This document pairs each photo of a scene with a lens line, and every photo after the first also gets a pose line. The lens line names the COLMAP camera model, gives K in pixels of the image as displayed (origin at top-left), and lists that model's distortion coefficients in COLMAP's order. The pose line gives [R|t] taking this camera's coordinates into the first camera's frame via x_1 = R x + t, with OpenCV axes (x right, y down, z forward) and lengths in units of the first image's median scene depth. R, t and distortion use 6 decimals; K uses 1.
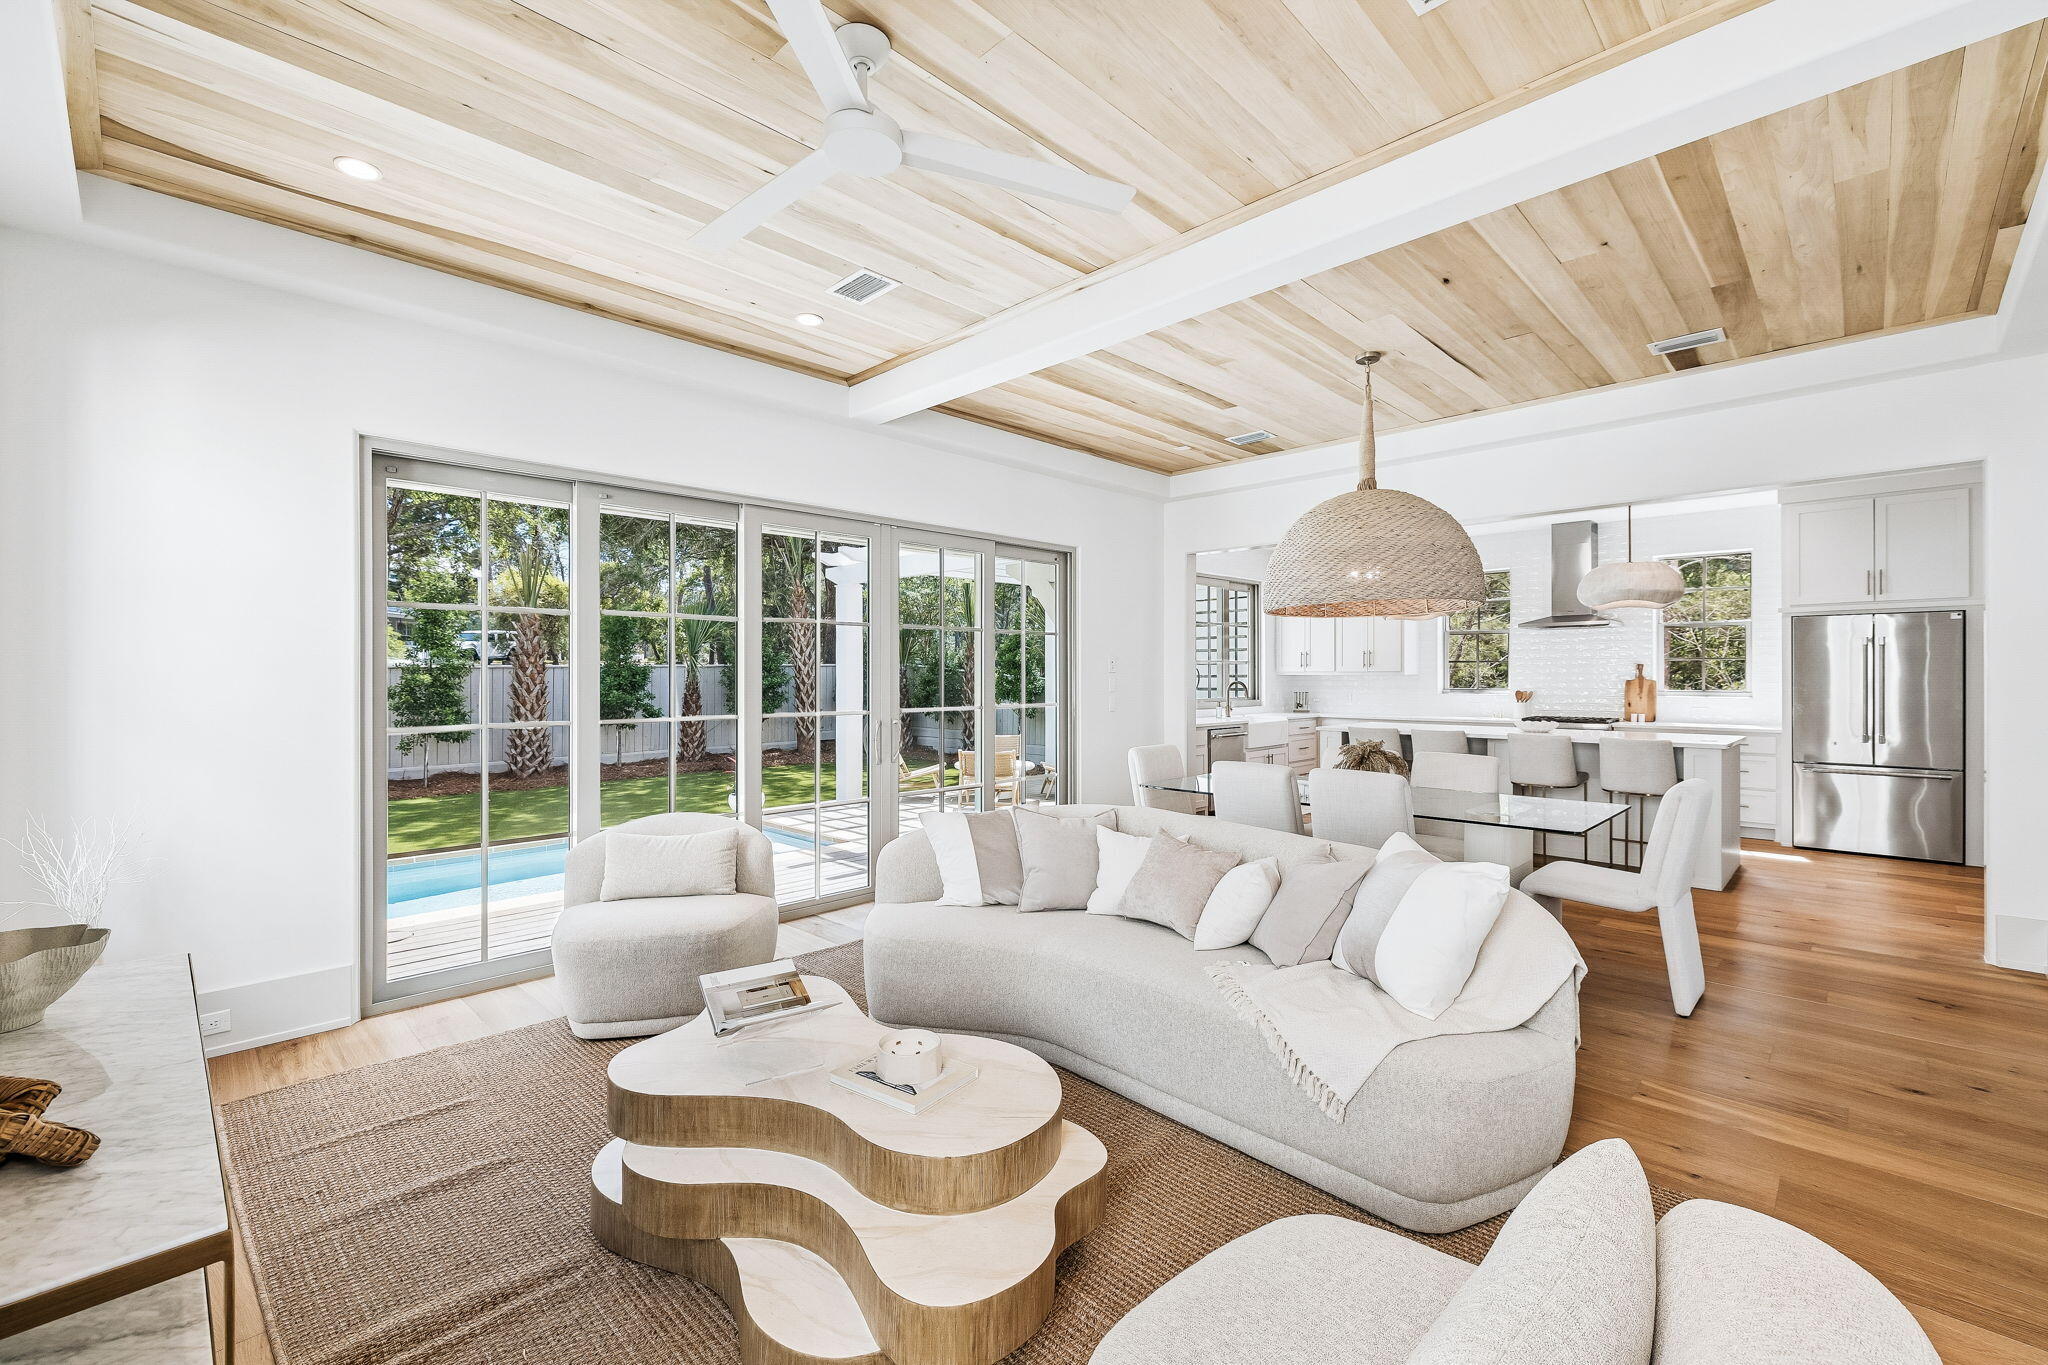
lens RADIAL K [[853.4, 0, 1027.4], [0, 853.4, 677.8], [0, 0, 1]] dist [-0.001769, -0.000387]
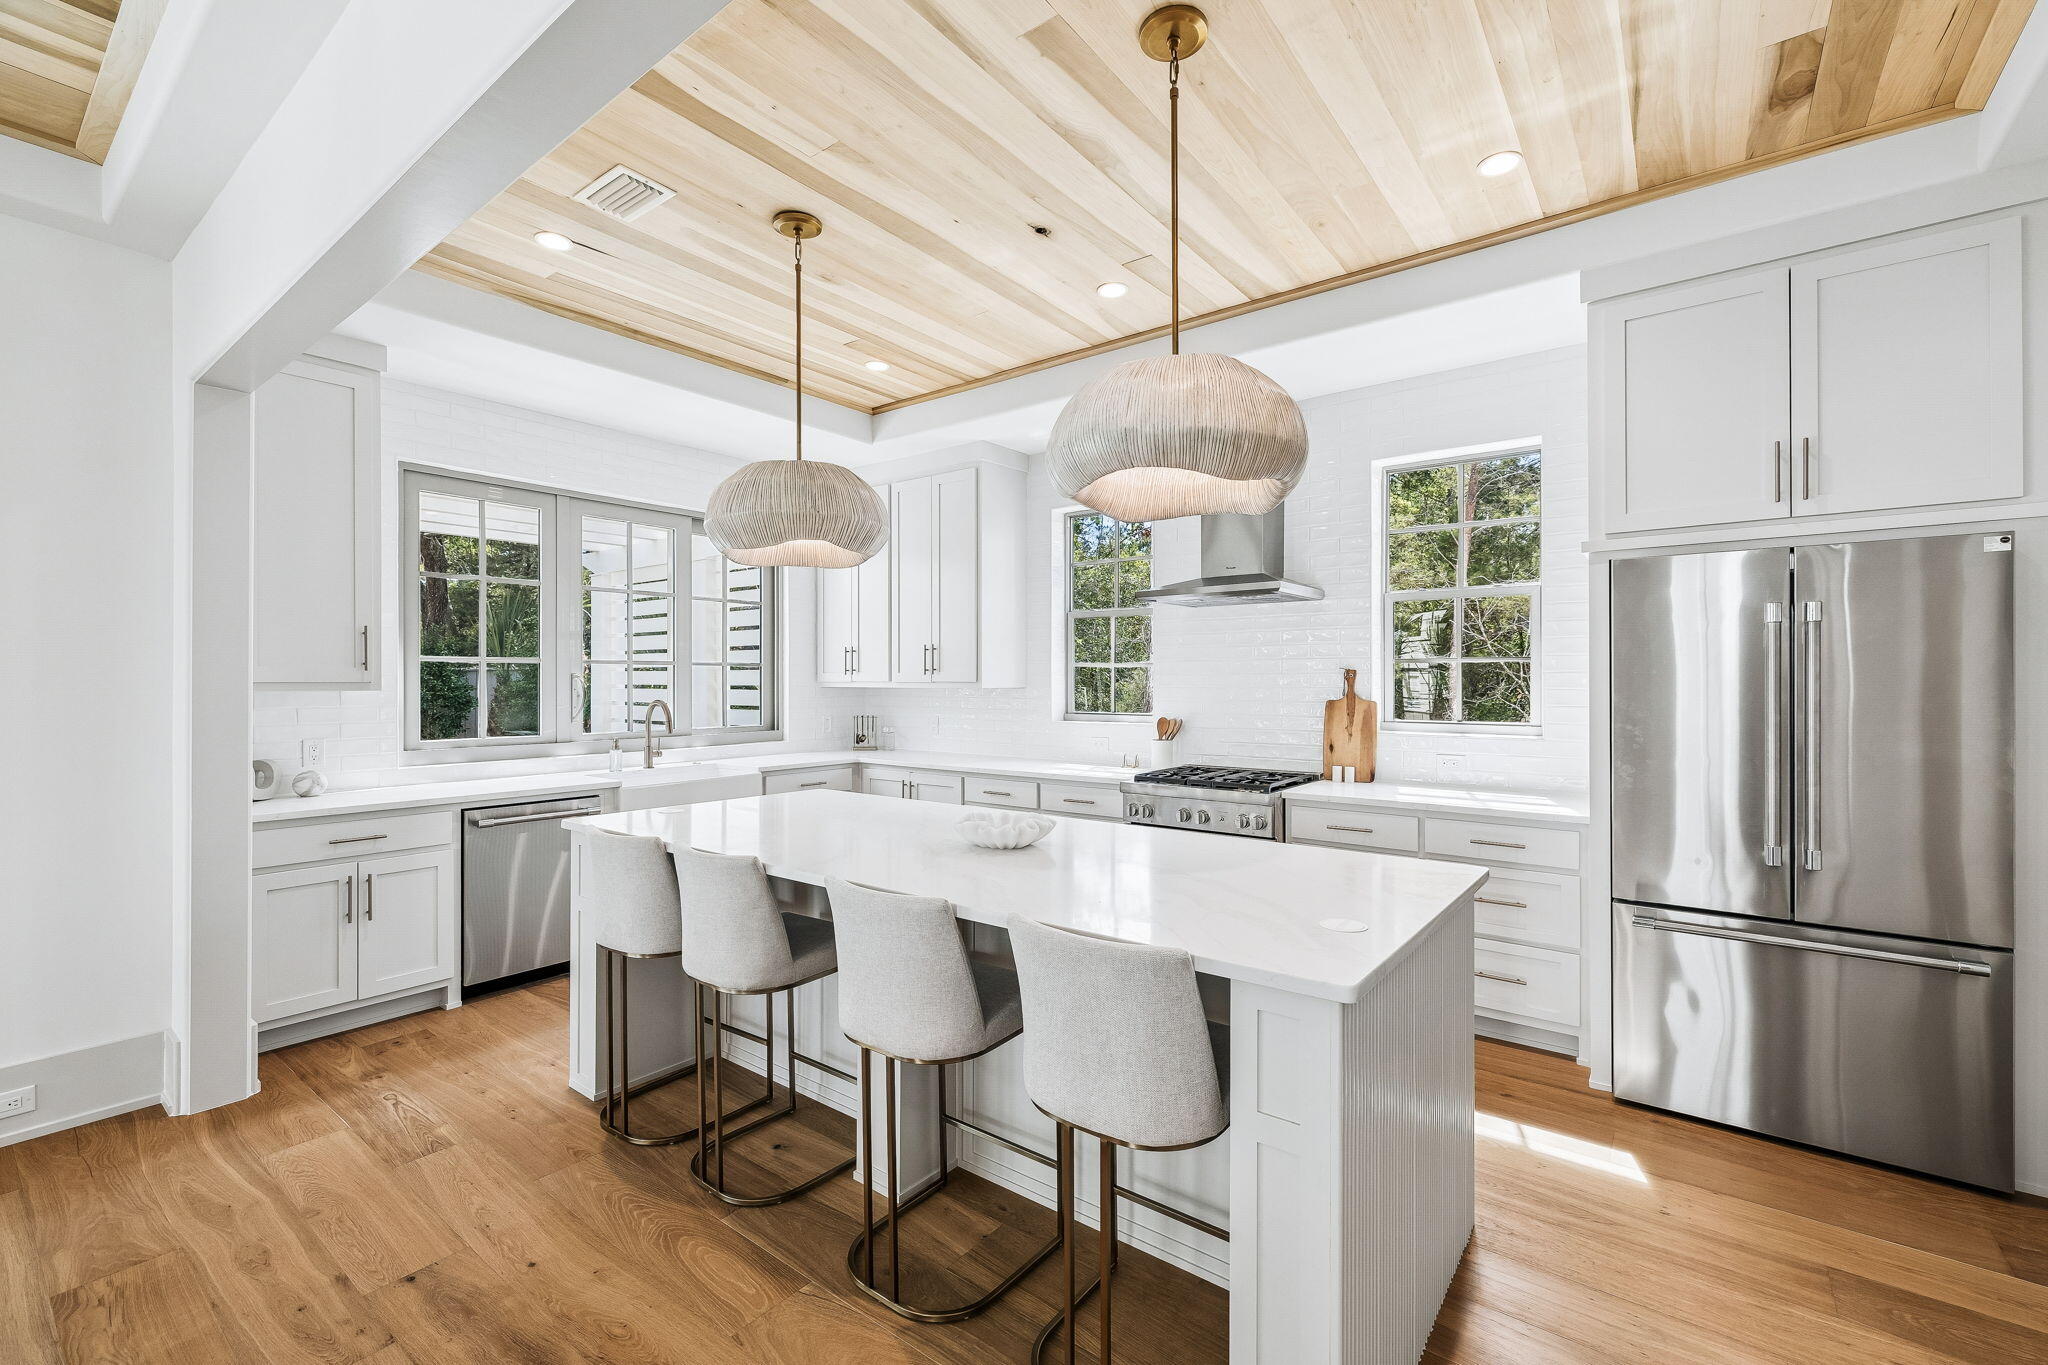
lens RADIAL K [[866.4, 0, 1028.3], [0, 866.4, 680.7], [0, 0, 1]] dist [-0.000653, 0.000053]
pose [[0.991963, 0.001534, 0.126521, 0.530149], [-0.001146, 0.999994, -0.003137, -0.008907], [-0.126525, 0.002967, 0.991959, 0.580391]]
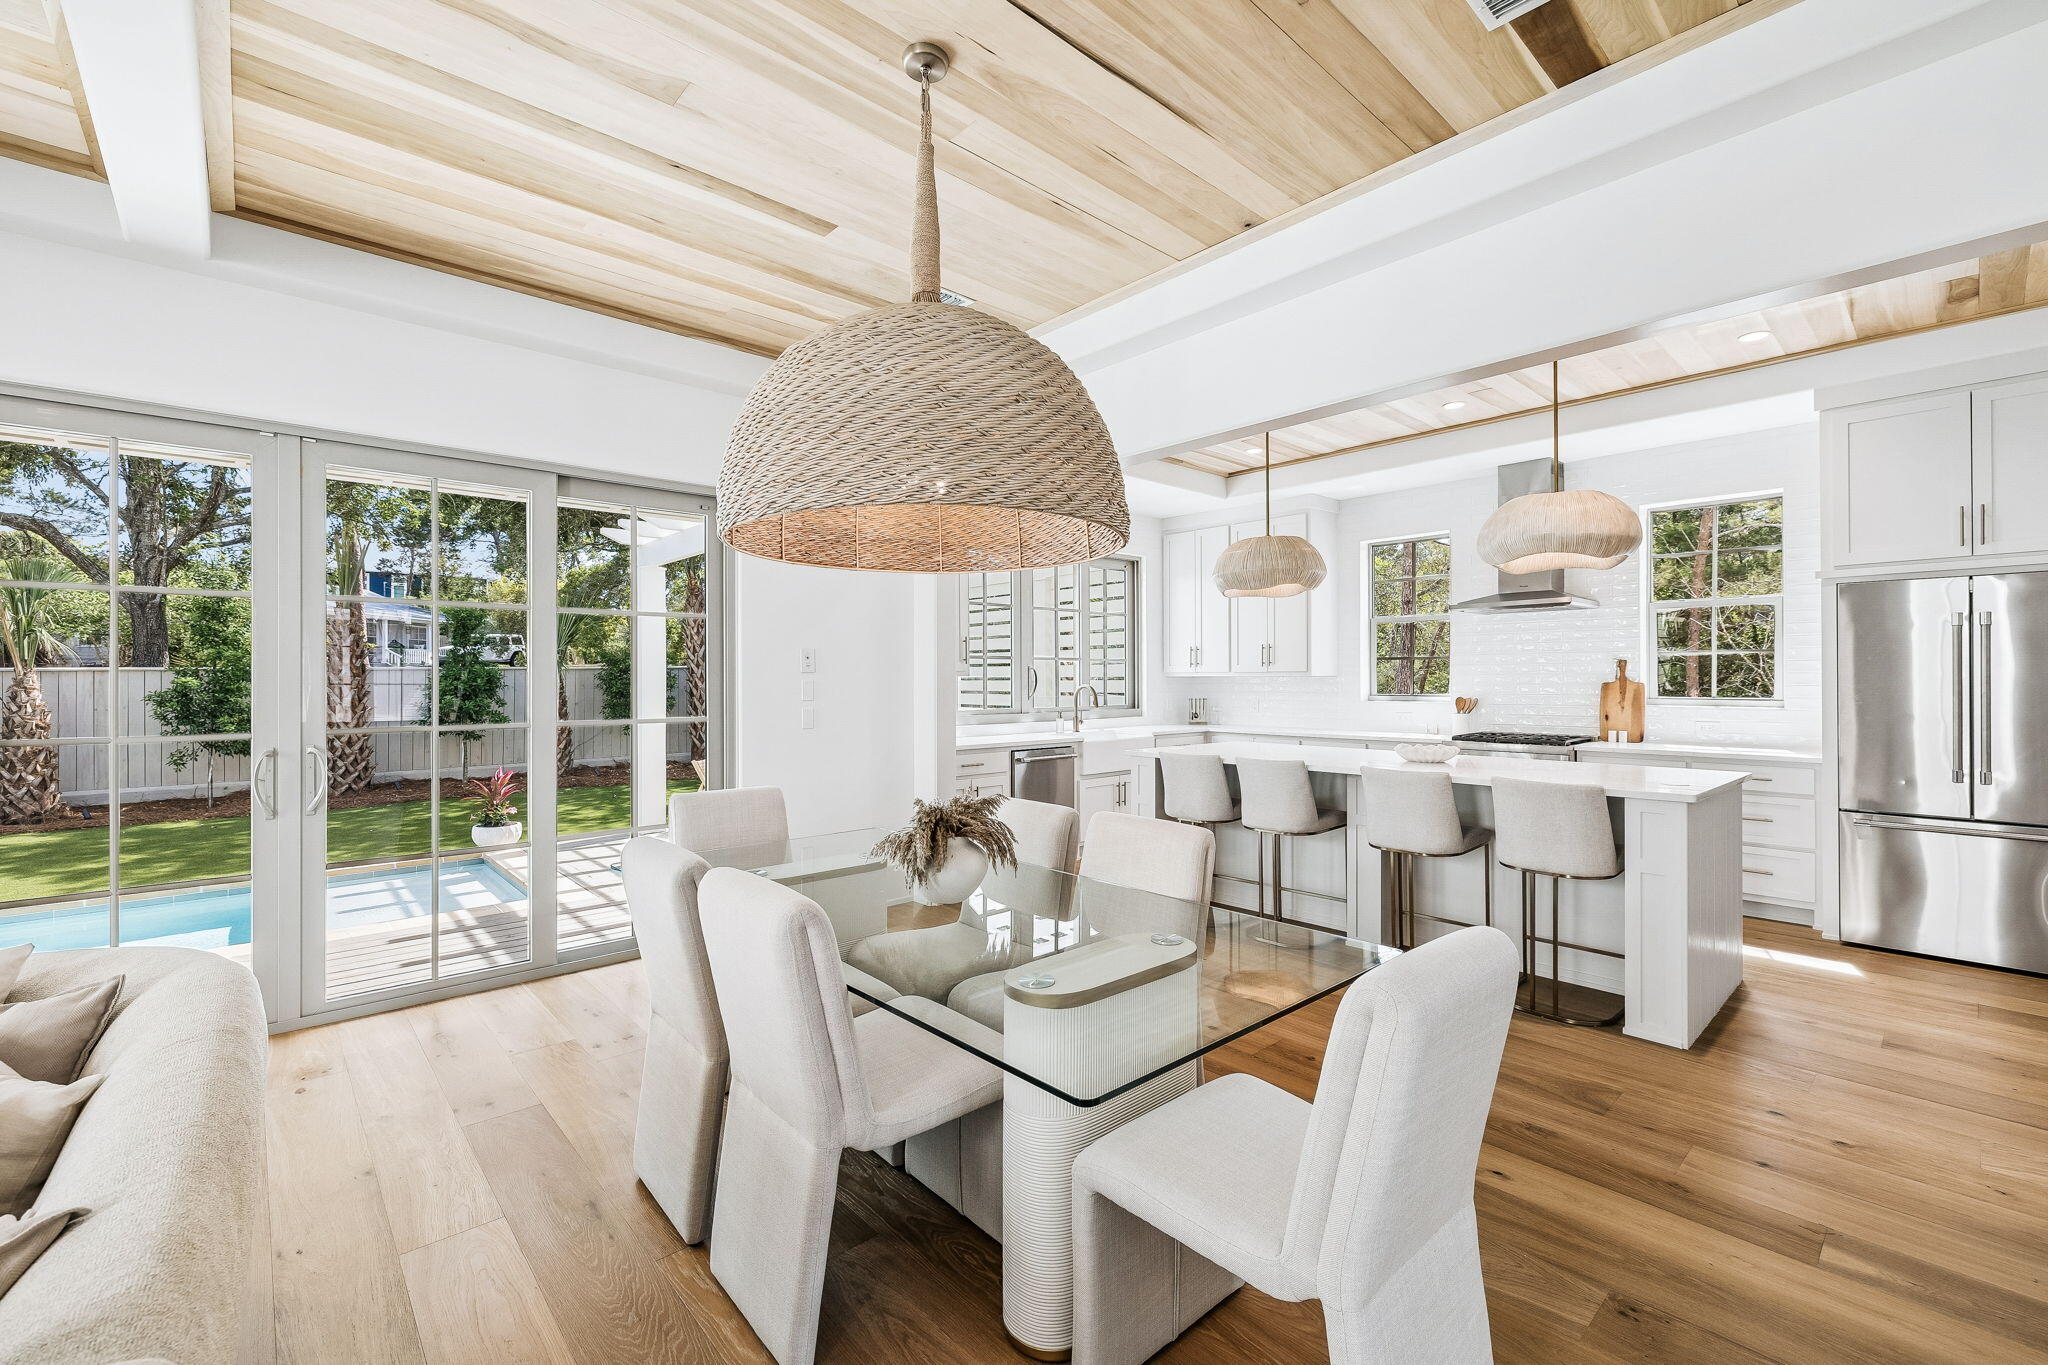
lens RADIAL K [[859.3, 0, 1028.5], [0, 859.3, 677.6], [0, 0, 1]] dist [-0.001118, 0.000076]
pose [[0.998490, -0.001458, -0.054908, 0.311171], [0.001260, 0.999993, -0.003649, 0.000468], [0.054913, 0.003575, 0.998485, 0.307101]]
